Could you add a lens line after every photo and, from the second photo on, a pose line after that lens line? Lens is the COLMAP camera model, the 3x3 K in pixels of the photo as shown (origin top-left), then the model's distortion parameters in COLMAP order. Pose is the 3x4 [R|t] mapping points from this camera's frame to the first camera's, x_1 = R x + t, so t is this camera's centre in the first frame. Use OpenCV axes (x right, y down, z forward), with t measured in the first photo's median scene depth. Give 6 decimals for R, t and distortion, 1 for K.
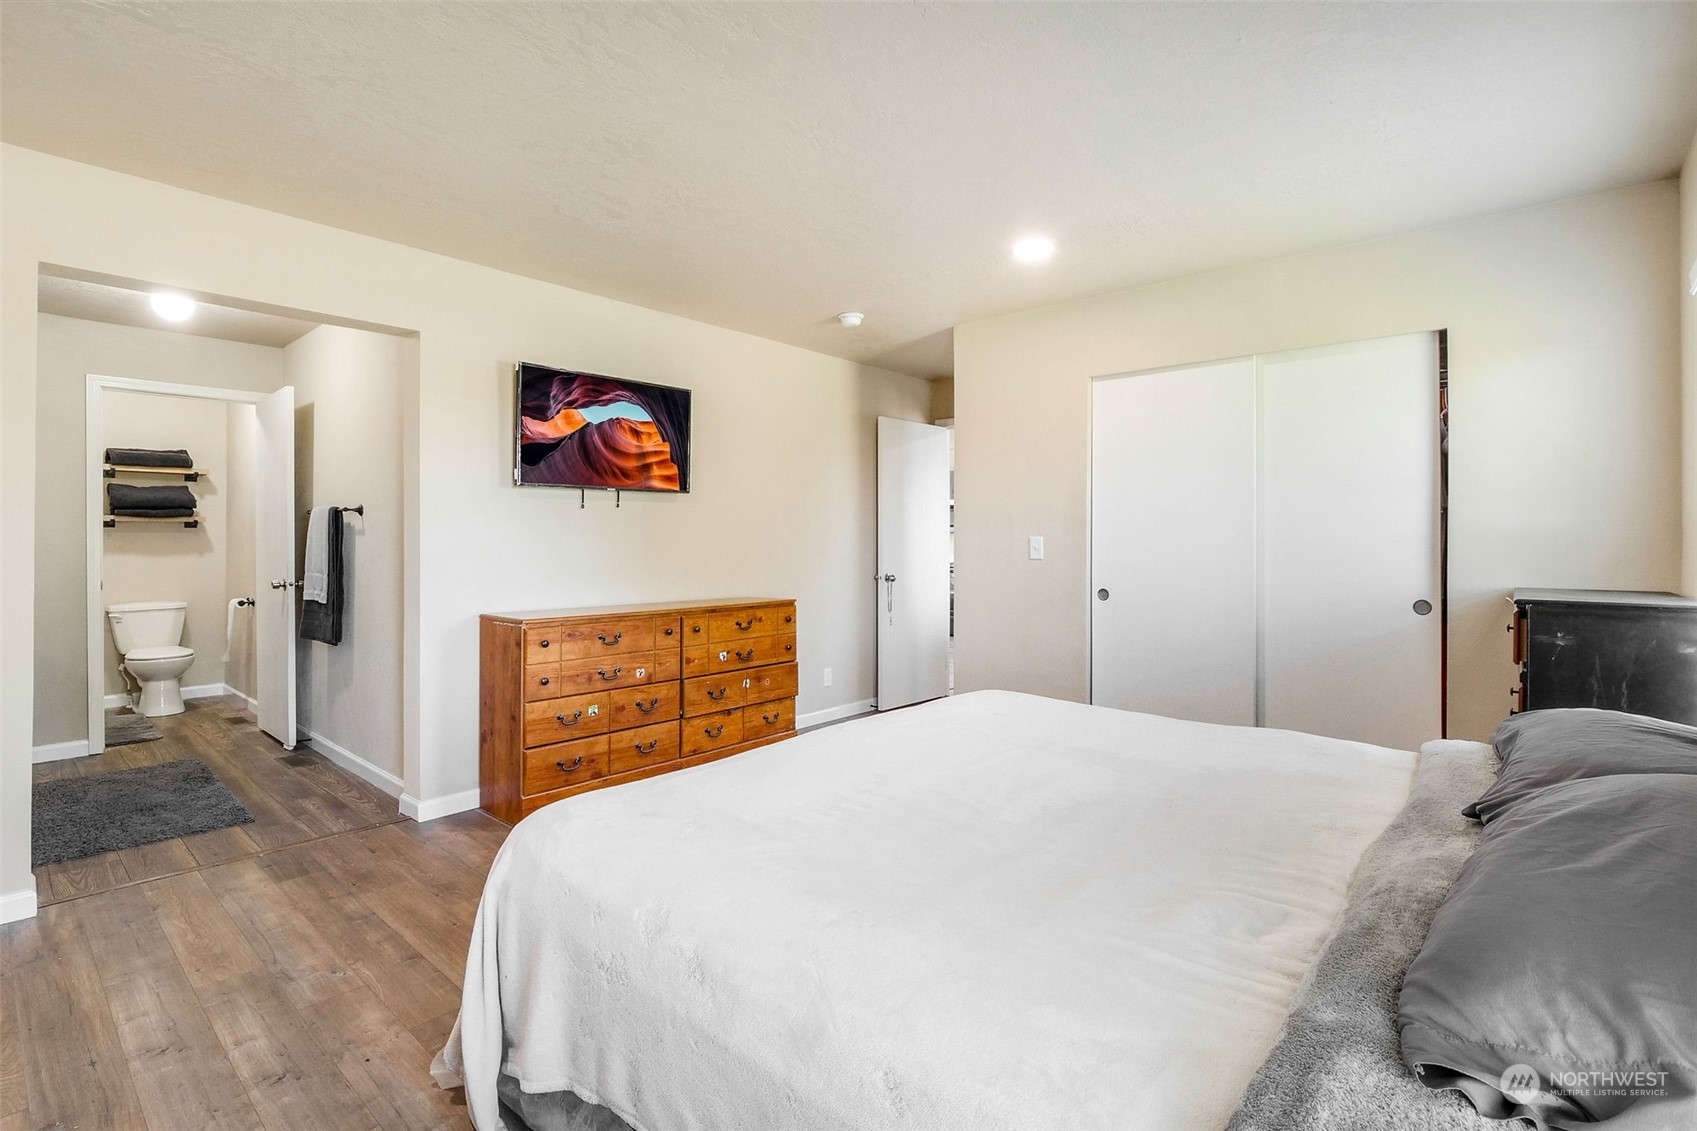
lens RADIAL K [[798.3, 0, 855.4], [0, 798.3, 551.9], [0, 0, 1]] dist [-0.016410, -0.001399]
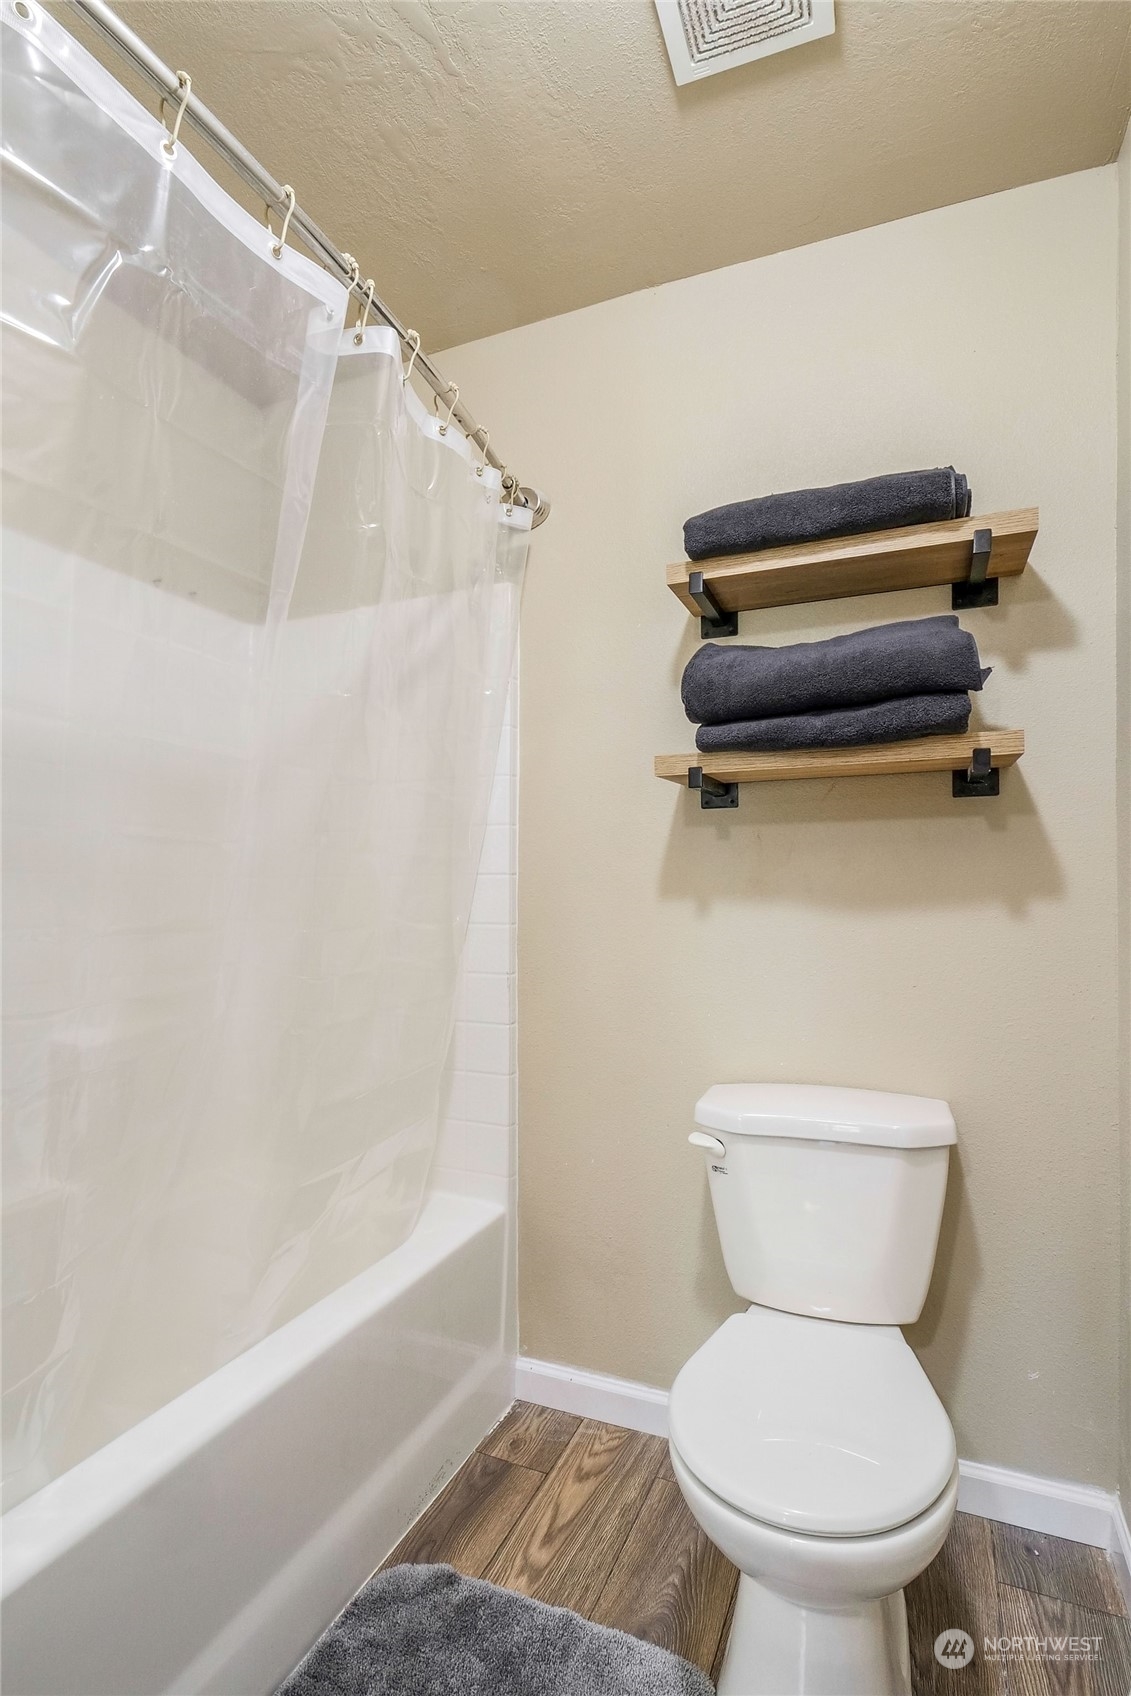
lens RADIAL K [[797.8, 0, 569.3], [0, 797.8, 849.5], [0, 0, 1]] dist [-0.016410, -0.001399]
pose [[0.282308, -0.021530, -0.959082, -0.583659], [-0.004158, 0.999711, -0.023666, -0.007021], [0.959315, 0.010670, 0.282137, 0.732699]]
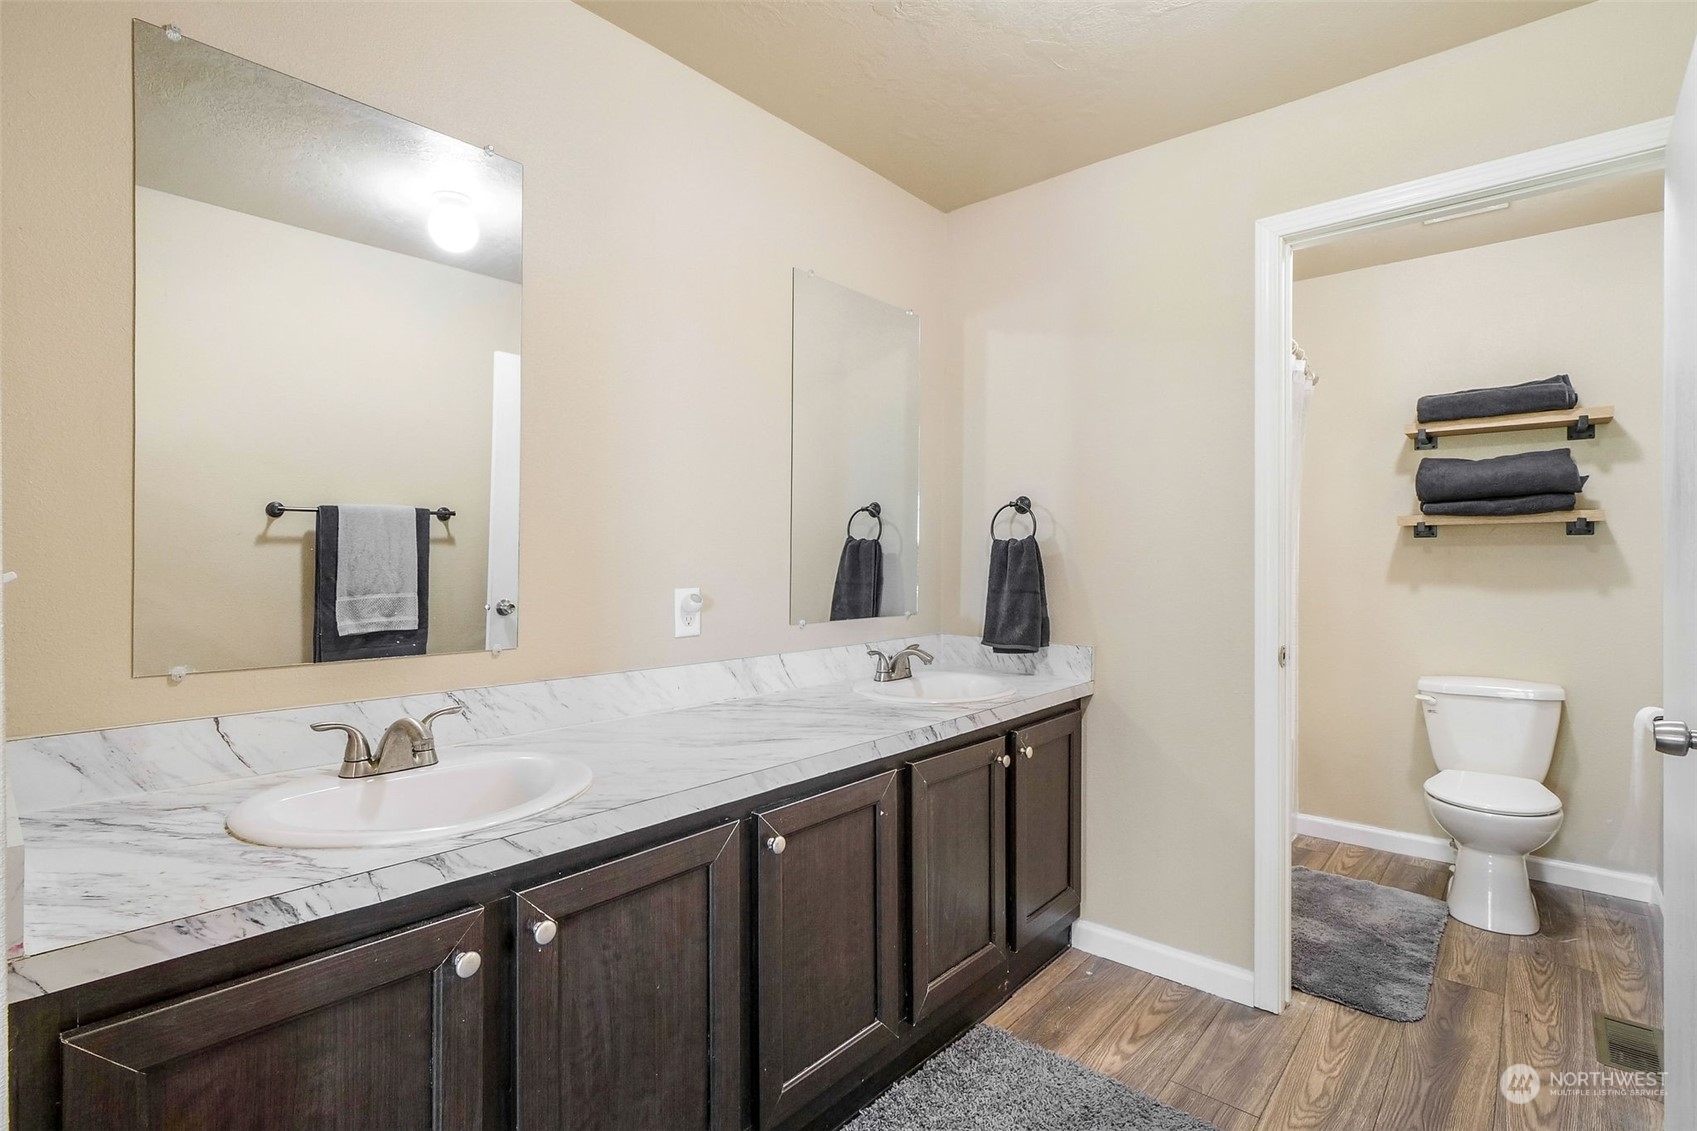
lens RADIAL K [[798.3, 0, 848.5], [0, 798.3, 553.8], [0, 0, 1]] dist [-0.016410, -0.001399]
pose [[-0.008317, 0.001493, -0.999964, -0.322713], [-0.011161, 0.999936, 0.001586, -0.013315], [0.999903, 0.011174, -0.008300, 0.500557]]
